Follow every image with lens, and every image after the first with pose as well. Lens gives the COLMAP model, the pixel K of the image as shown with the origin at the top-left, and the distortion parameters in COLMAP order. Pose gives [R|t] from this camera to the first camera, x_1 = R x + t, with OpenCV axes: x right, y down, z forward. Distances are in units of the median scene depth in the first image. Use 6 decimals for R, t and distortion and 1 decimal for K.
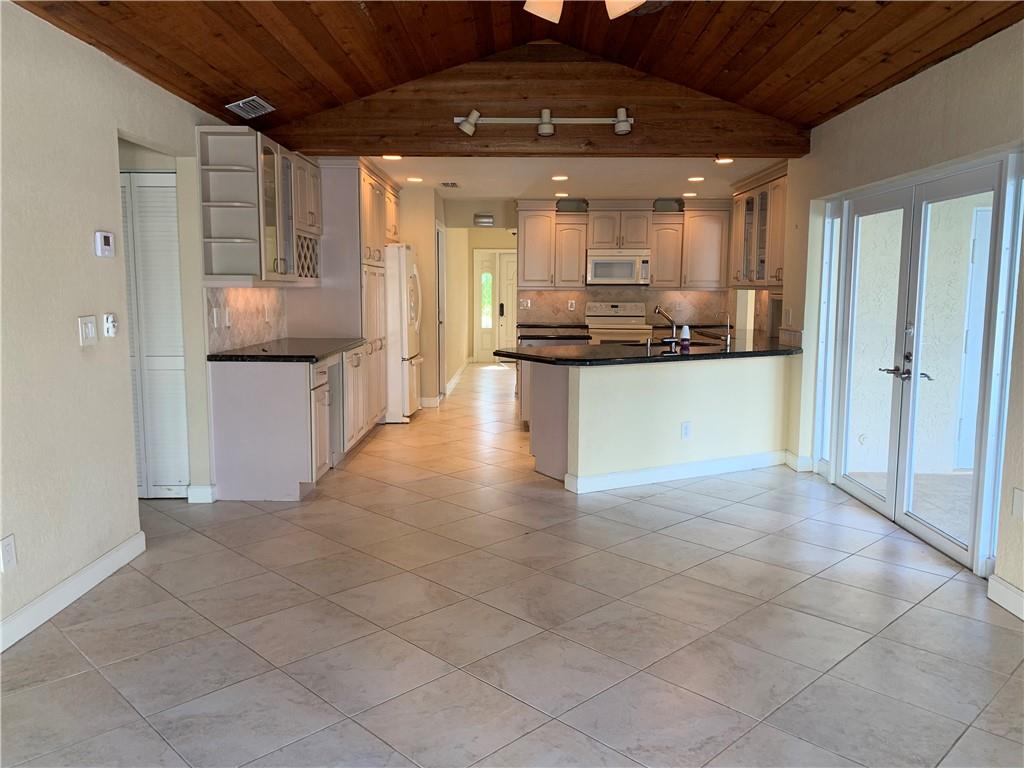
lens RADIAL K [[784.0, 0, 507.1], [0, 784.0, 390.3], [0, 0, 1]] dist [0.038174, -0.036295]
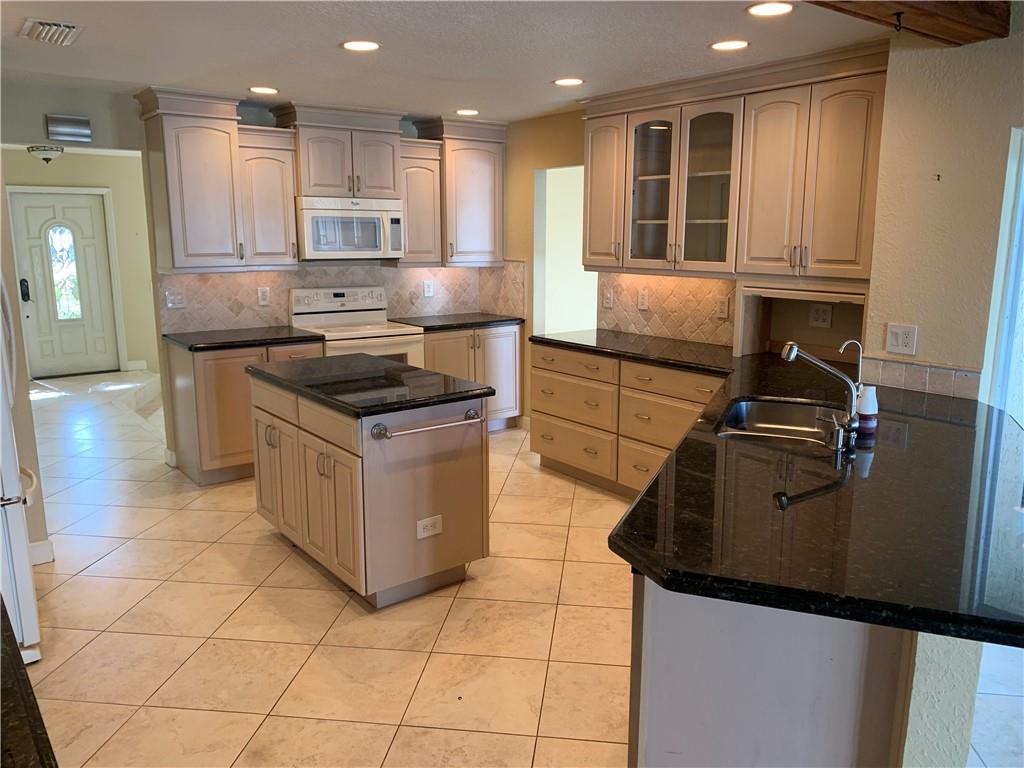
lens RADIAL K [[784.0, 0, 504.3], [0, 784.0, 384.1], [0, 0, 1]] dist [0.038174, -0.036295]
pose [[0.789531, -0.120321, 0.601800, -0.177872], [0.081031, 0.992446, 0.092115, -0.116493], [-0.608337, -0.023963, 0.793317, 0.618949]]
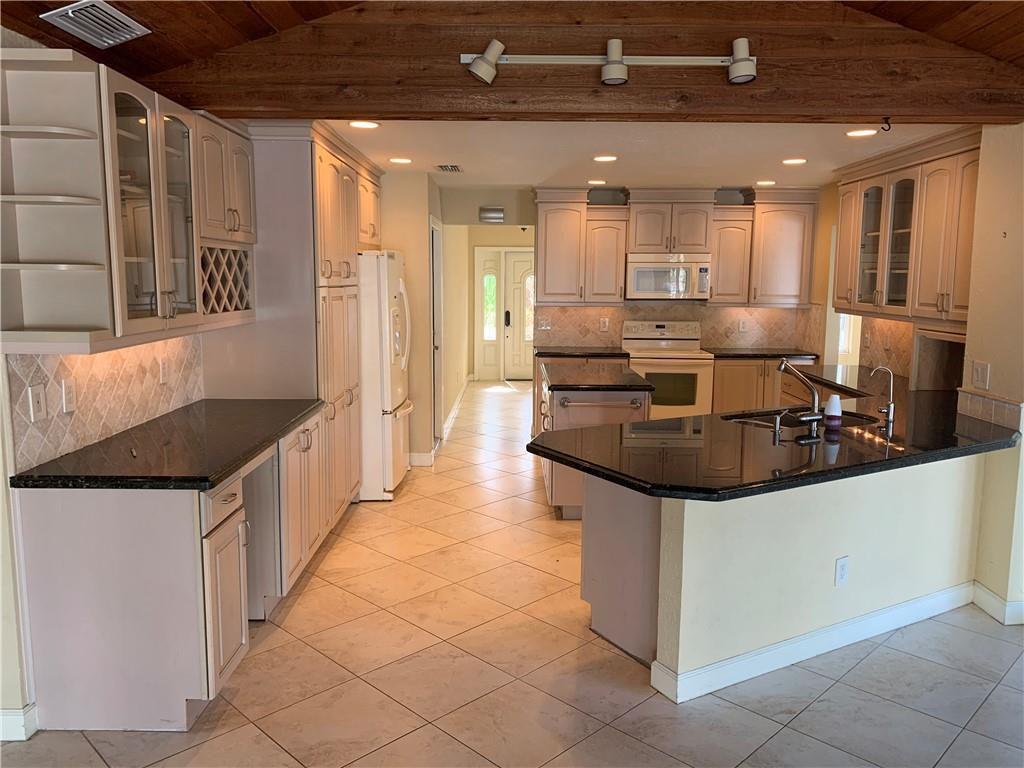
lens RADIAL K [[784.0, 0, 507.6], [0, 784.0, 385.7], [0, 0, 1]] dist [0.038174, -0.036295]
pose [[0.999954, 0.000797, 0.009535, -0.029297], [-0.000896, 0.999946, 0.010398, -0.077517], [-0.009526, -0.010406, 0.999900, 0.308691]]
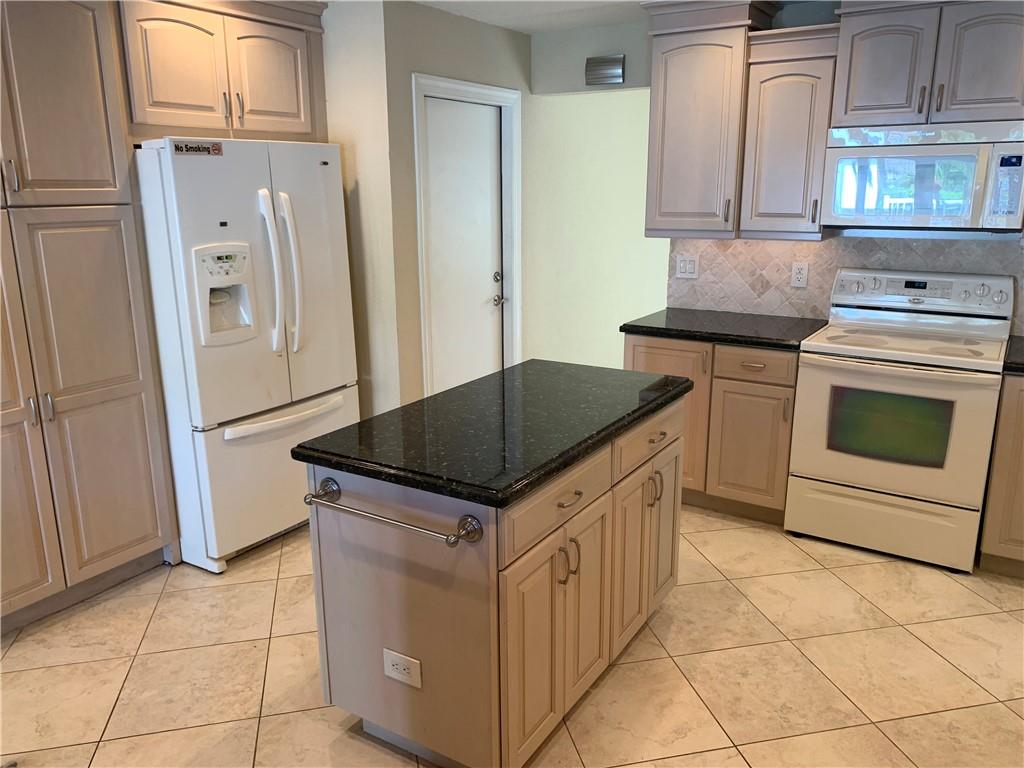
lens RADIAL K [[784.0, 0, 513.4], [0, 784.0, 375.9], [0, 0, 1]] dist [0.038174, -0.036295]
pose [[0.849294, 0.116387, -0.514931, 0.236981], [-0.056096, 0.989769, 0.131191, -0.141117], [0.524932, -0.082534, 0.847133, 0.800098]]
